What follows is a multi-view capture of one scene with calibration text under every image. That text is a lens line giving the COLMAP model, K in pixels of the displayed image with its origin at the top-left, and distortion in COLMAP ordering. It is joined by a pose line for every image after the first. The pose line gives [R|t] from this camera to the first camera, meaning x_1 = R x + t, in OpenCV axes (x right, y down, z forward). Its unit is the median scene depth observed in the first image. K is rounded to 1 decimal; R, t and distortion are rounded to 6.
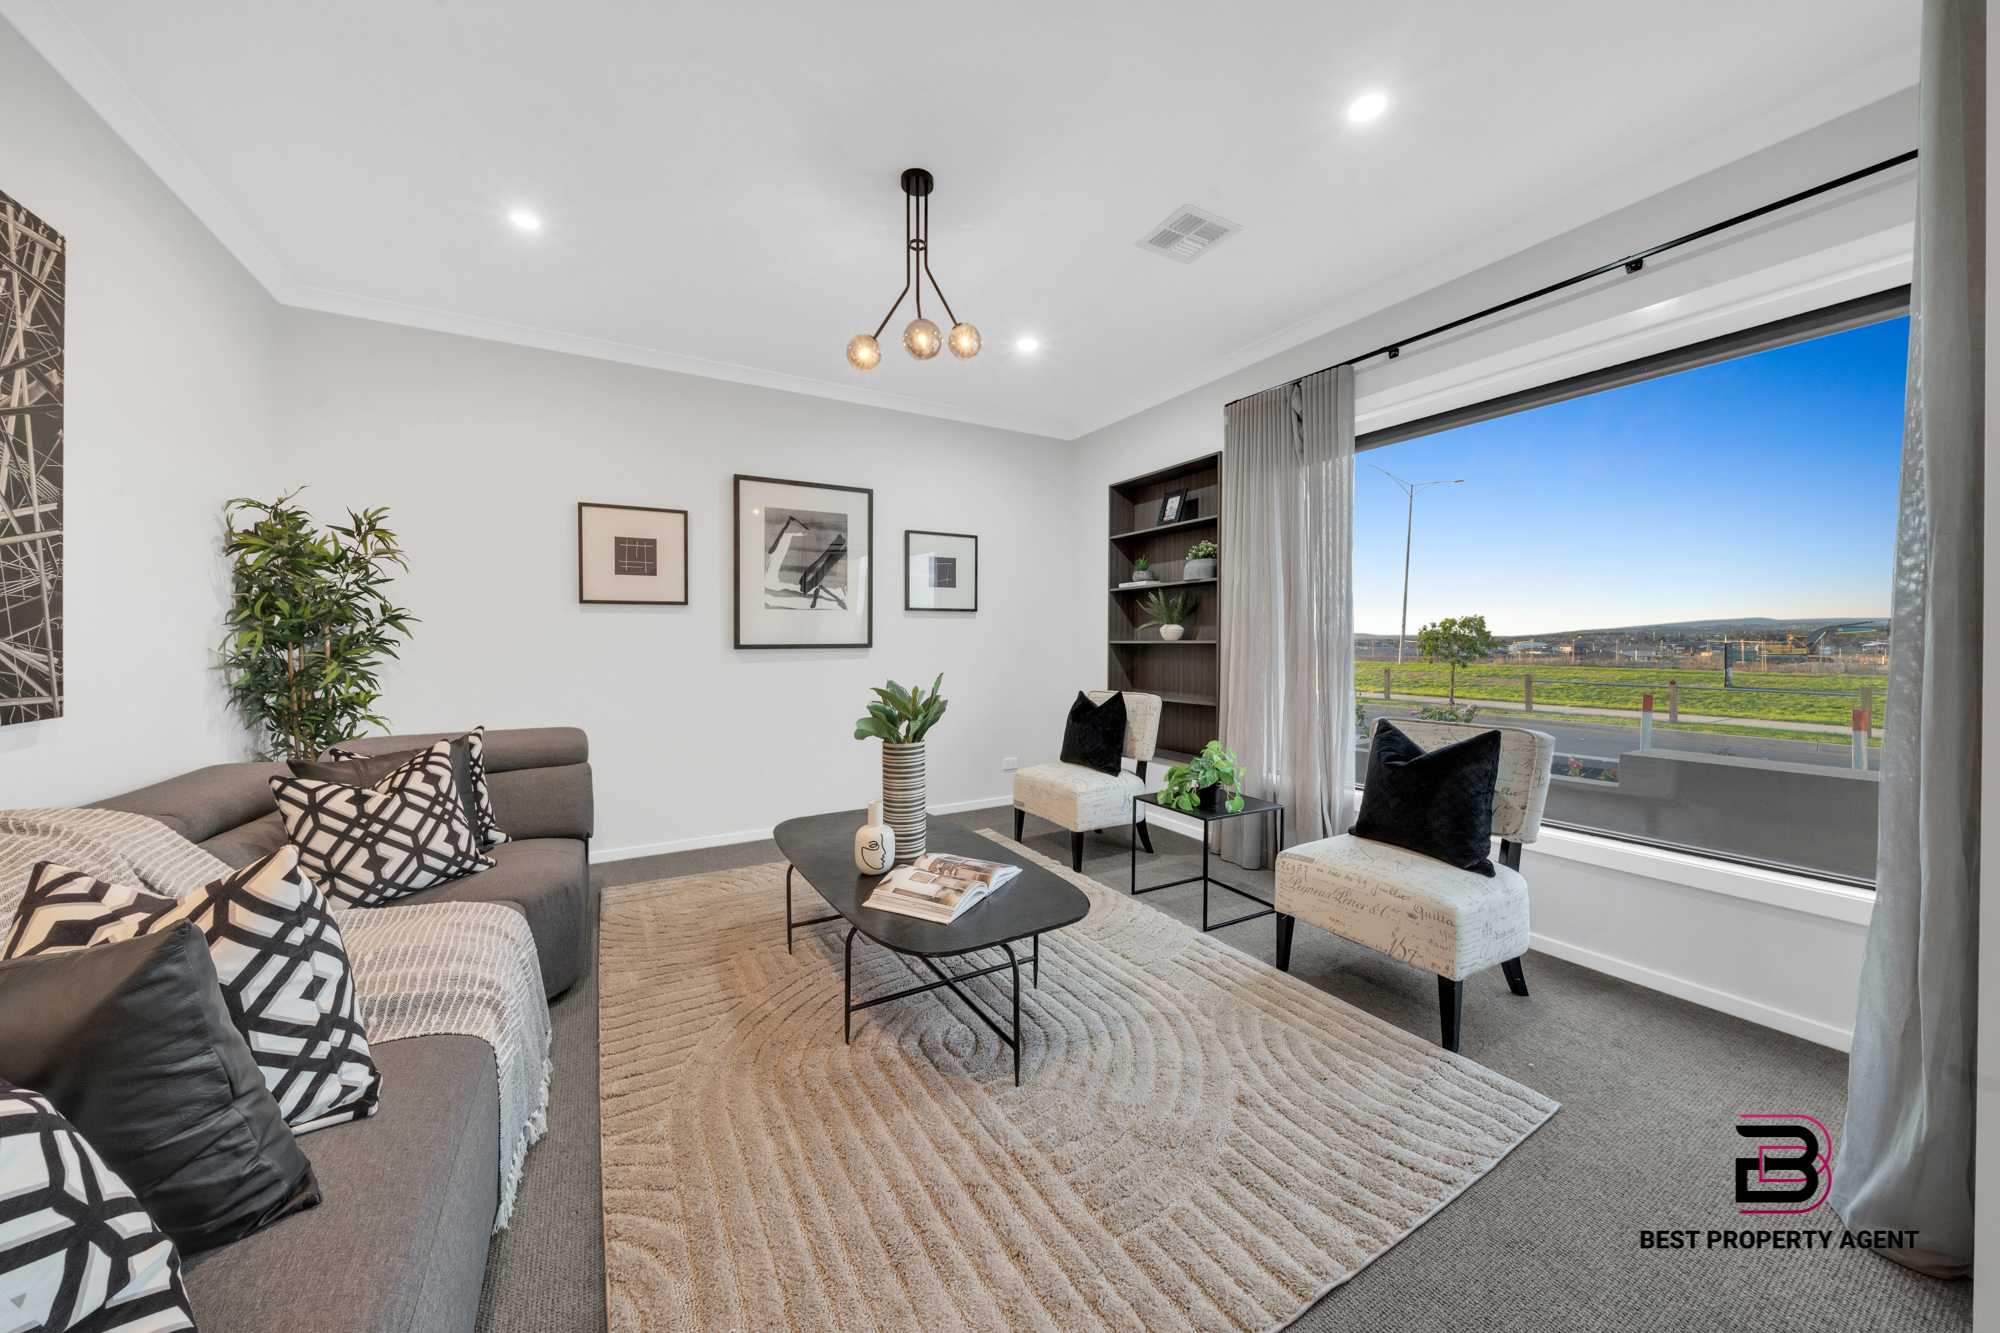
lens RADIAL K [[688.2, 0, 1002.5], [0, 688.2, 650.4], [0, 0, 1]] dist [-0.005399, 0.000037]
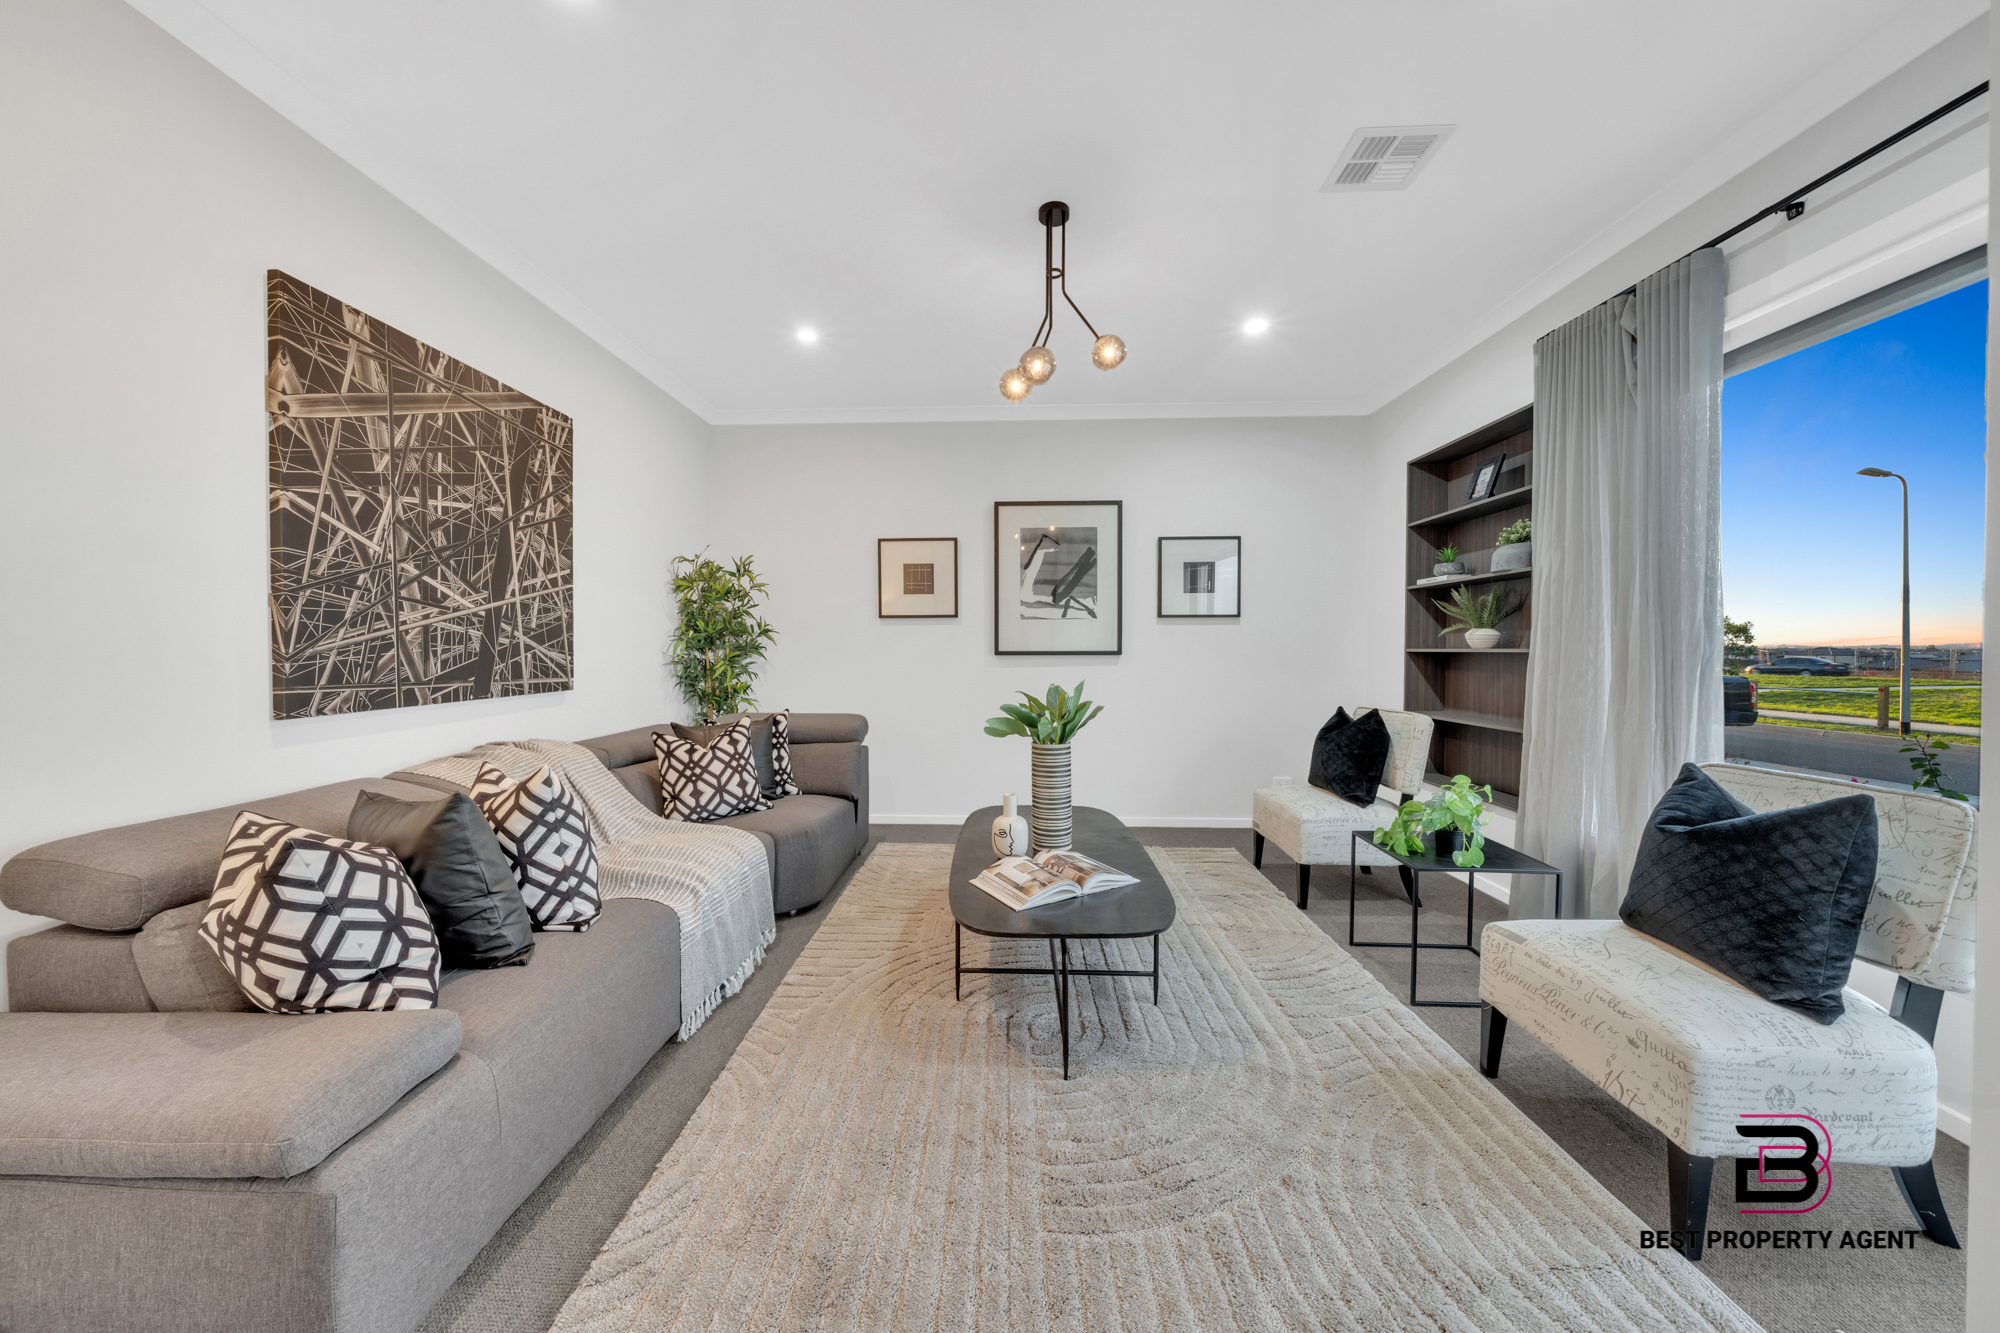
lens RADIAL K [[688.2, 0, 995.1], [0, 688.2, 662.5], [0, 0, 1]] dist [-0.005399, 0.000037]
pose [[0.845005, 0.013761, -0.534582, 0.366395], [-0.010082, 0.999901, 0.009803, -0.001402], [0.534664, -0.002894, 0.845060, 0.056156]]
